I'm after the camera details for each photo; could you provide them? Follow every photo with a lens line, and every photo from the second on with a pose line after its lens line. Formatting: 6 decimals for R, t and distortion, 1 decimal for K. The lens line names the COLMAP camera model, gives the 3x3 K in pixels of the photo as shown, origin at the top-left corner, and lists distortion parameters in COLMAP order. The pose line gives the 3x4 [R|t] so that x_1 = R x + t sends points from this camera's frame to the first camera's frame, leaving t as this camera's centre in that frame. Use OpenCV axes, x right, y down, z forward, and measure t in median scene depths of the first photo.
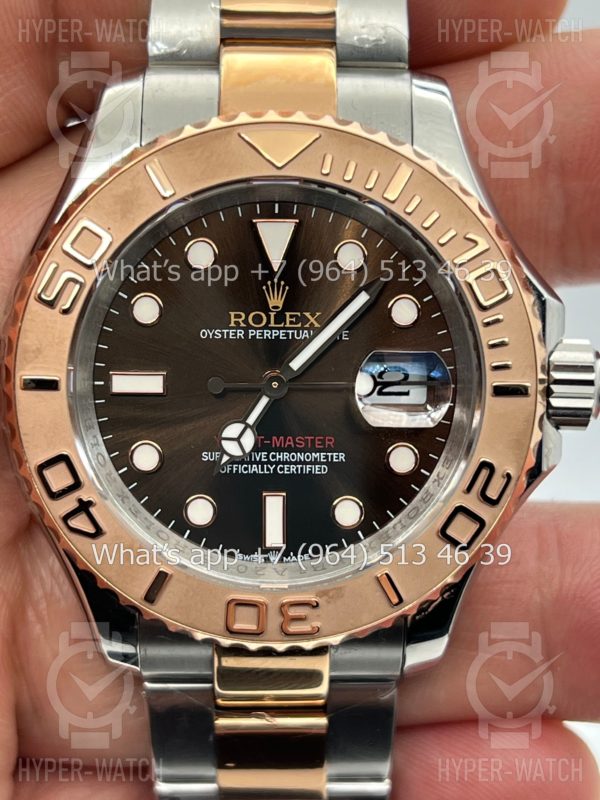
lens RADIAL K [[1951.0, 0, 300.4], [0, 1951.0, 405.1], [0, 0, 1]] dist [0.281699, 0.000000]
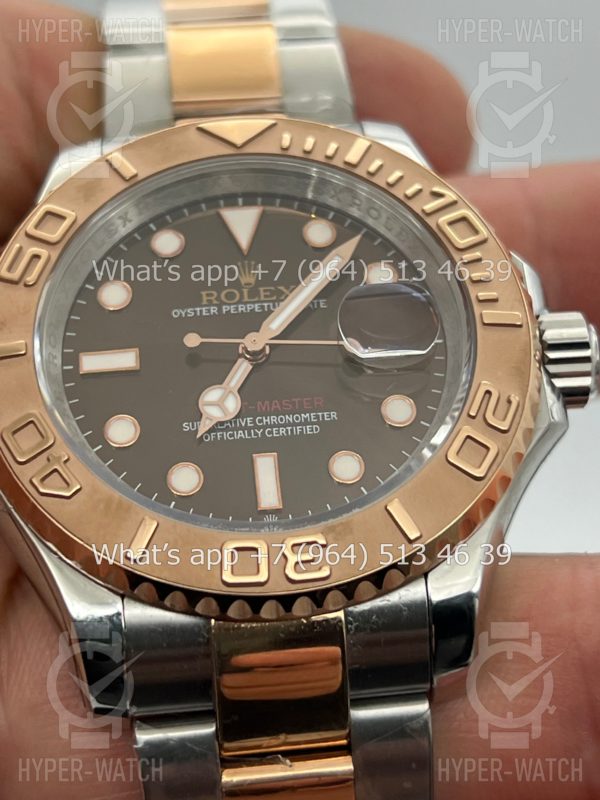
lens RADIAL K [[1951.0, 0, 292.2], [0, 1951.0, 401.5], [0, 0, 1]] dist [0.281699, 0.000000]
pose [[0.994930, -0.089334, 0.046198, -0.040762], [0.100175, 0.839497, -0.534049, 0.517231], [0.008925, 0.535970, 0.844190, 0.214469]]
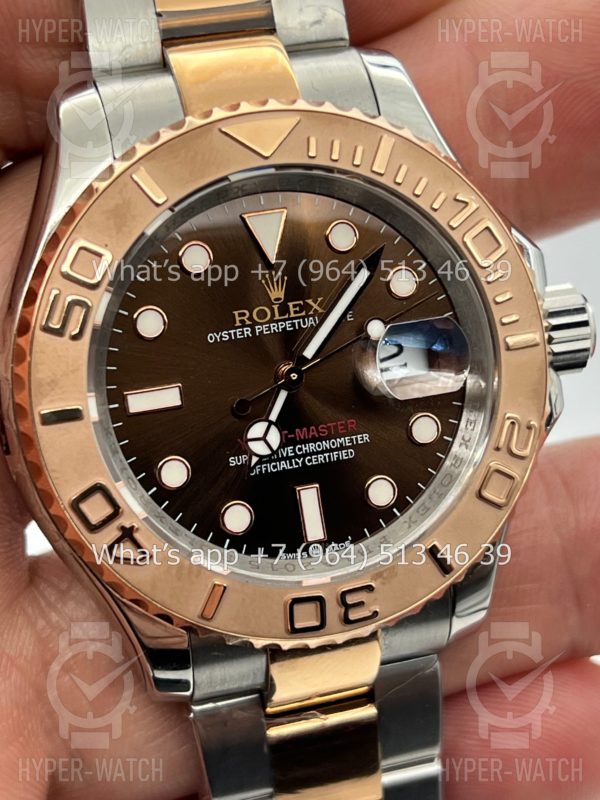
lens RADIAL K [[1951.0, 0, 299.6], [0, 1951.0, 395.3], [0, 0, 1]] dist [0.281699, 0.000000]
pose [[0.964210, -0.170688, 0.202891, -0.209863], [0.176193, 0.984312, -0.009254, 0.008595], [-0.198128, 0.044671, 0.979158, 0.035630]]
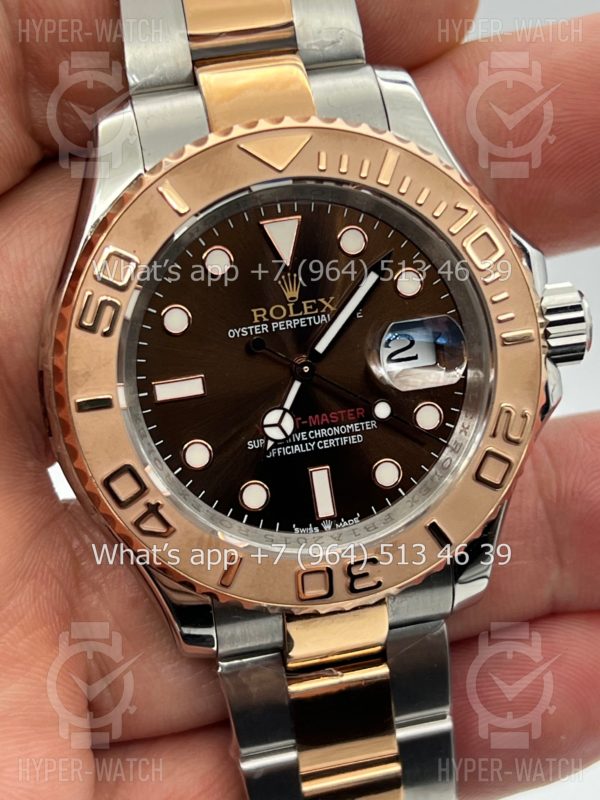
lens RADIAL K [[1951.0, 0, 300.1], [0, 1951.0, 404.5], [0, 0, 1]] dist [0.281699, 0.000000]
pose [[0.979011, -0.168396, 0.114802, -0.143028], [0.167657, 0.985713, 0.016134, -0.008814], [-0.115879, 0.003452, 0.993257, -0.078051]]
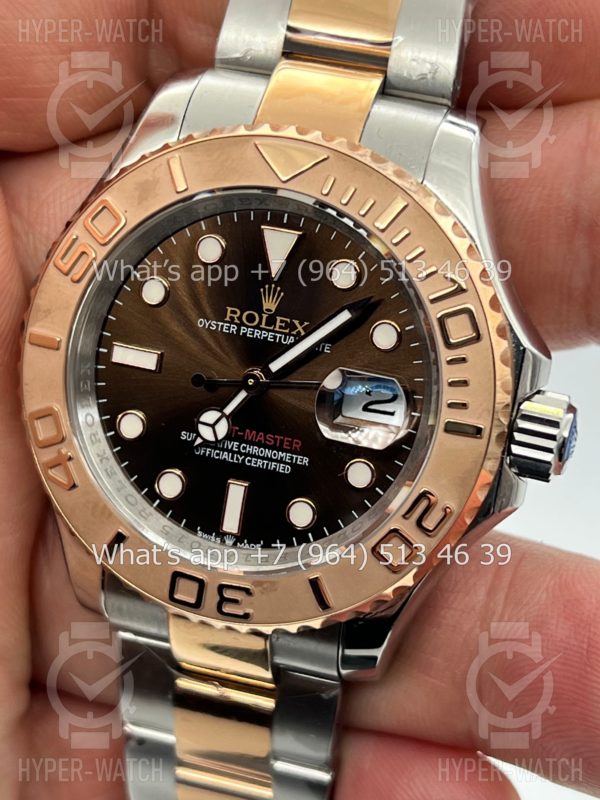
lens RADIAL K [[1951.0, 0, 303.0], [0, 1951.0, 402.4], [0, 0, 1]] dist [0.281699, 0.000000]
pose [[0.948802, 0.187990, -0.253838, 0.283082], [-0.183332, 0.982149, 0.042107, -0.048946], [0.257222, 0.006585, 0.966330, -0.018753]]
